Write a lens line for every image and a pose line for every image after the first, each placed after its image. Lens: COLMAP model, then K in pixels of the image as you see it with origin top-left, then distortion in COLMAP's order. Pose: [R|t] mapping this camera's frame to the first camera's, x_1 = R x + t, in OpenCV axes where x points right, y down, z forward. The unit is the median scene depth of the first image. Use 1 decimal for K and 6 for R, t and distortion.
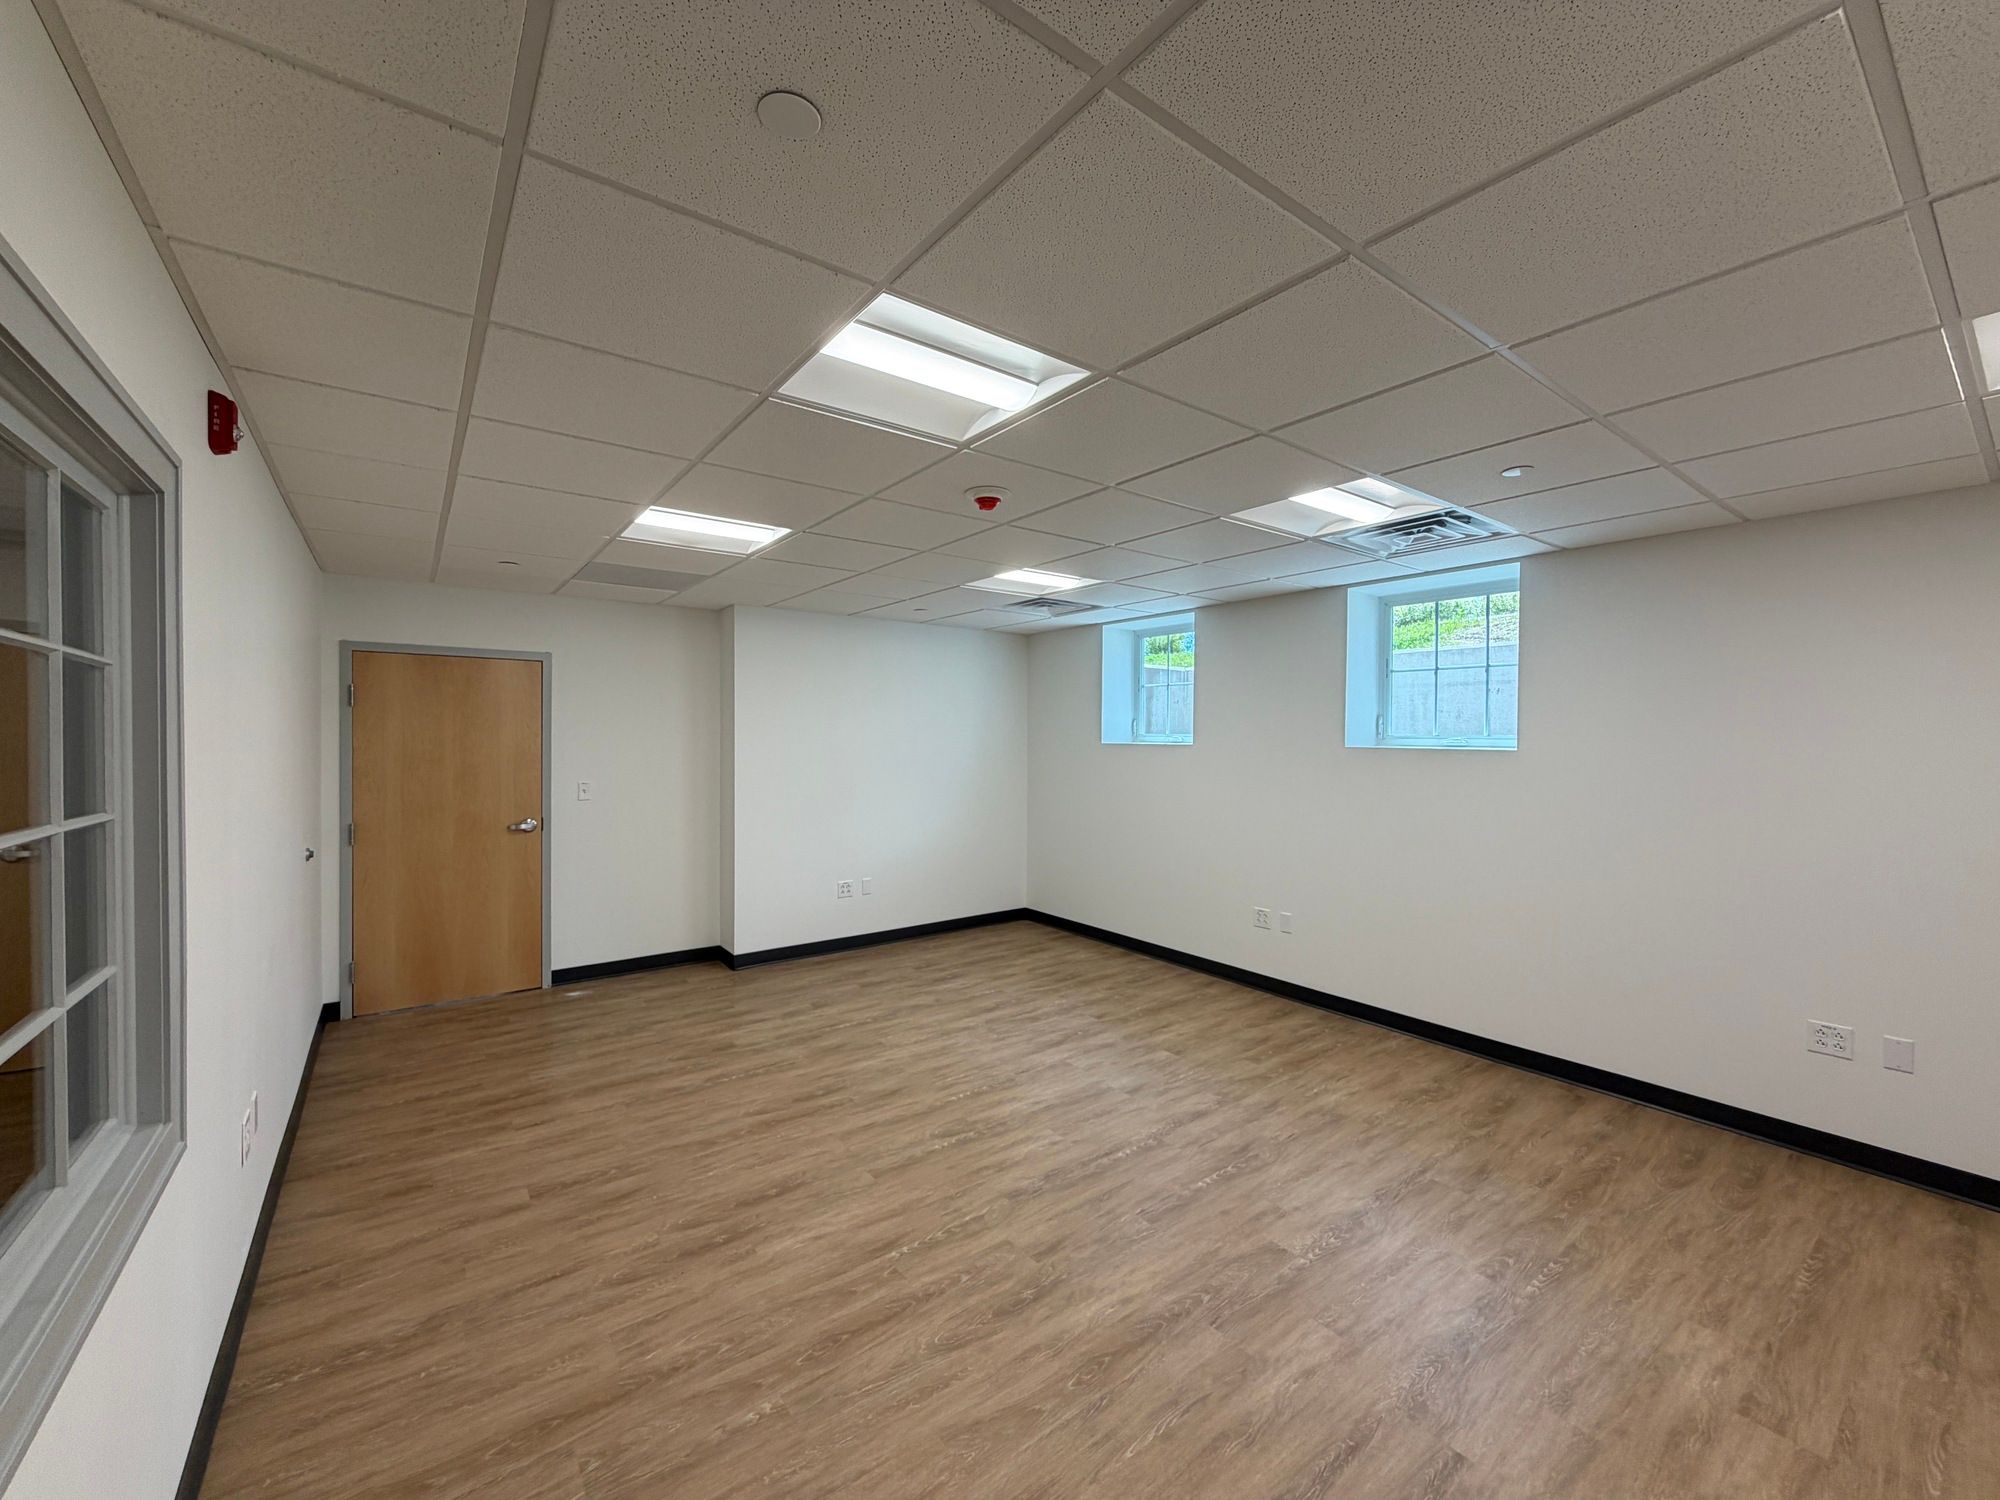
lens RADIAL K [[798.8, 0, 993.6], [0, 798.8, 743.3], [0, 0, 1]] dist [0.003413, 0.000401]
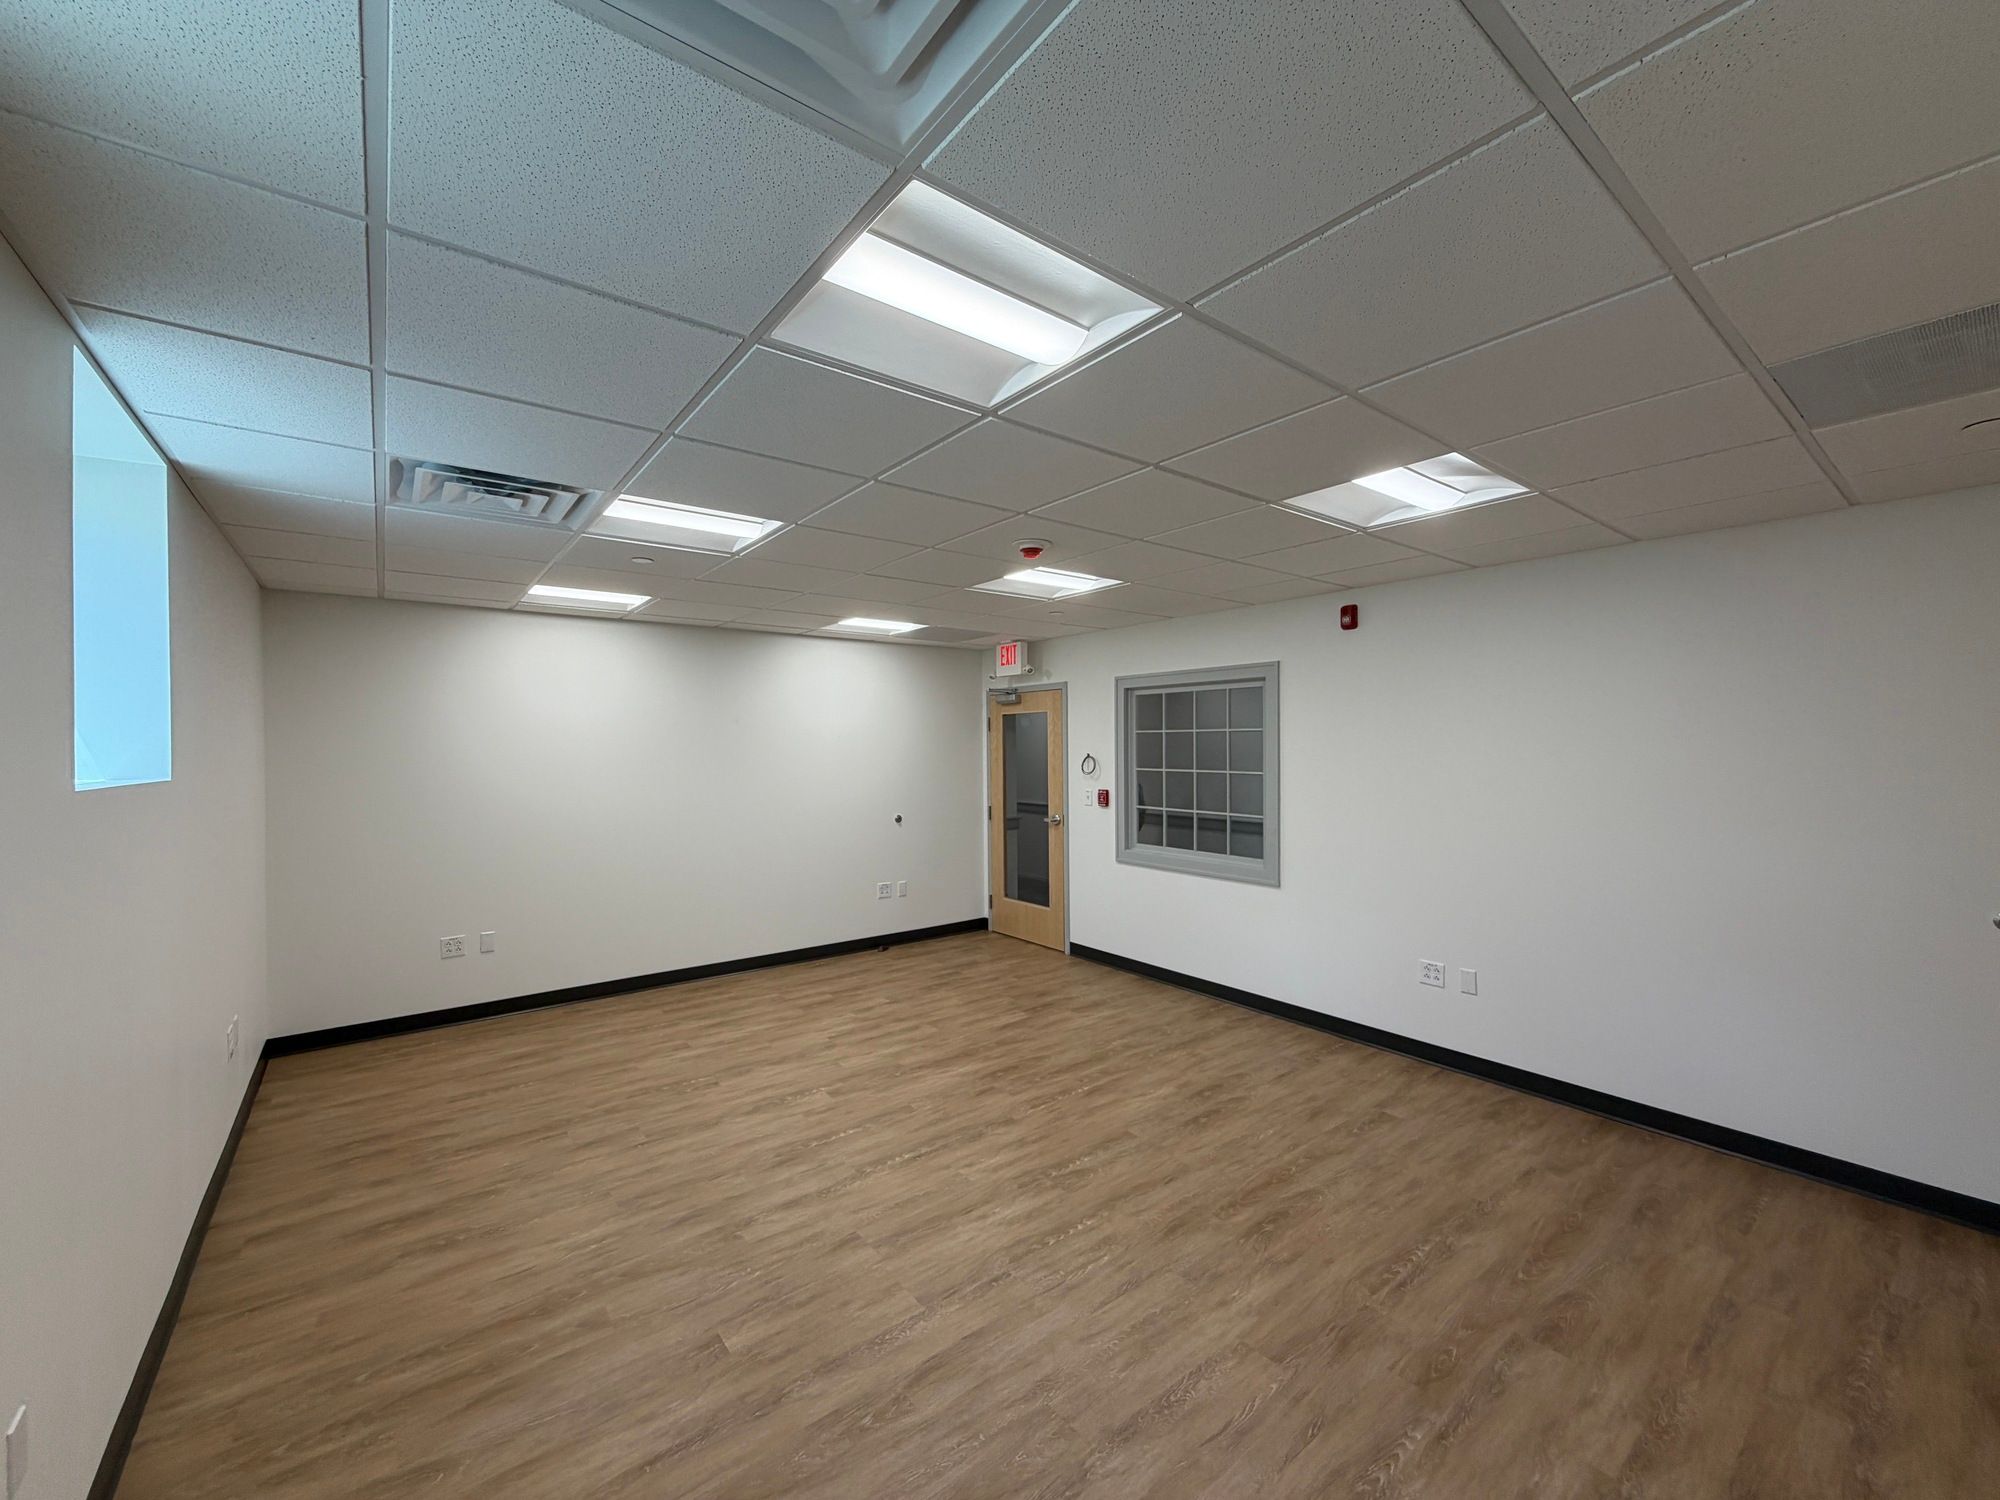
lens RADIAL K [[798.8, 0, 998.3], [0, 798.8, 756.8], [0, 0, 1]] dist [0.003413, 0.000401]
pose [[-0.999747, 0.000243, -0.022488, 0.059291], [-0.000238, 0.999771, 0.021397, -0.024969], [0.022488, 0.021397, -0.999518, 1.891555]]
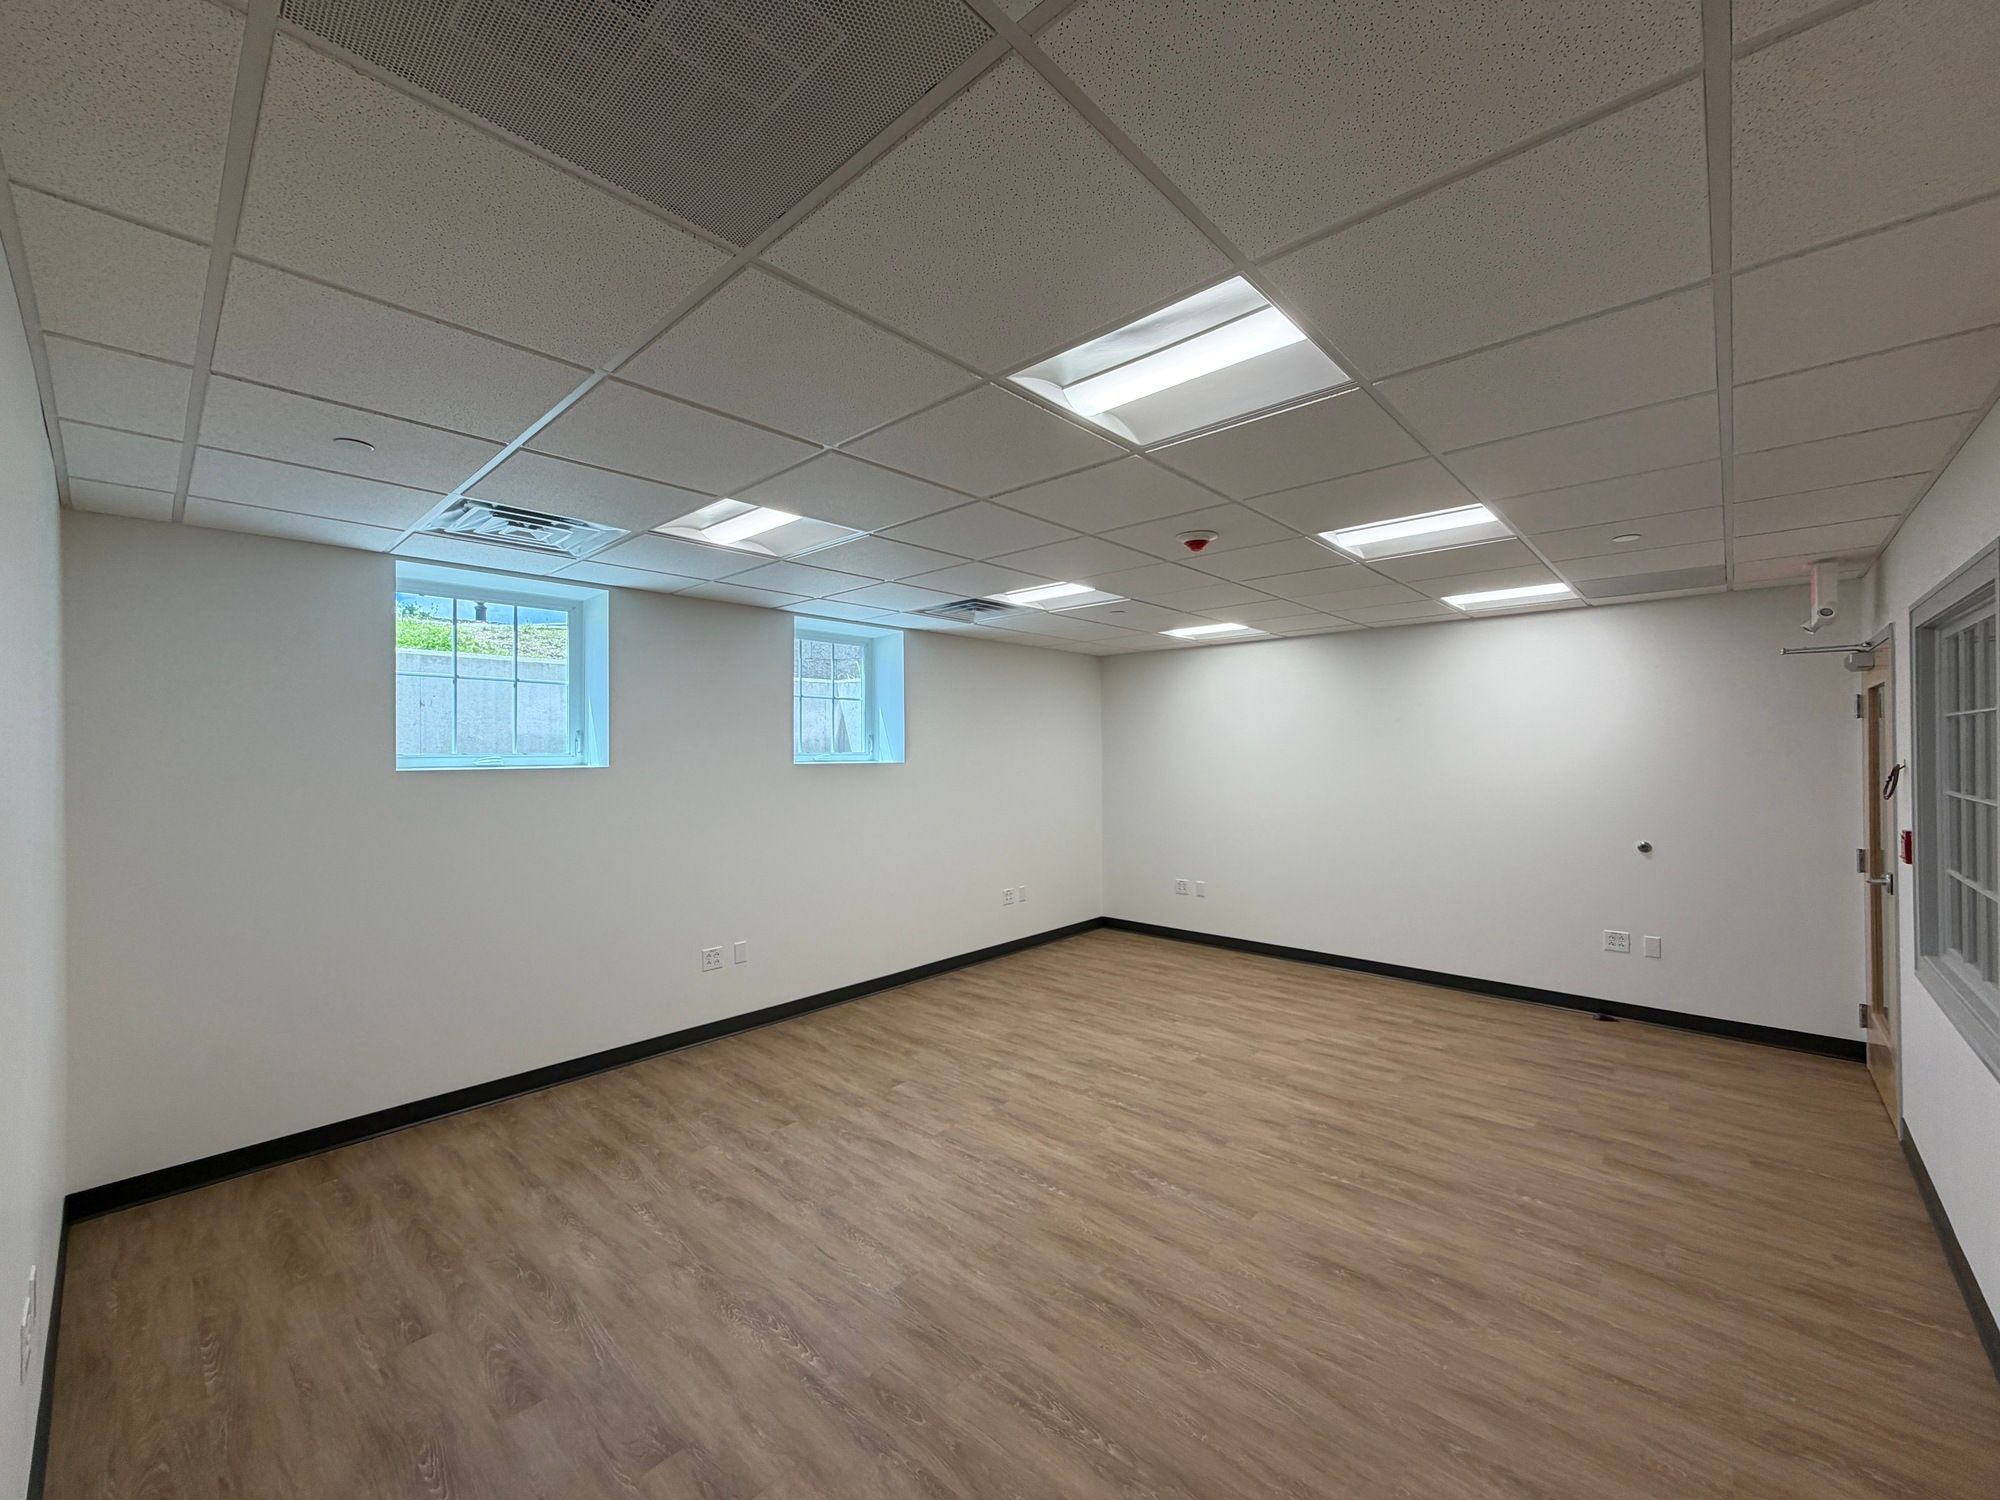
lens RADIAL K [[798.8, 0, 995.1], [0, 798.8, 746.9], [0, 0, 1]] dist [0.003413, 0.000401]
pose [[-0.188240, 0.001441, 0.982122, -0.915463], [0.012303, 0.999924, 0.000891, -0.022186], [-0.982046, 0.012250, -0.188243, 1.307107]]
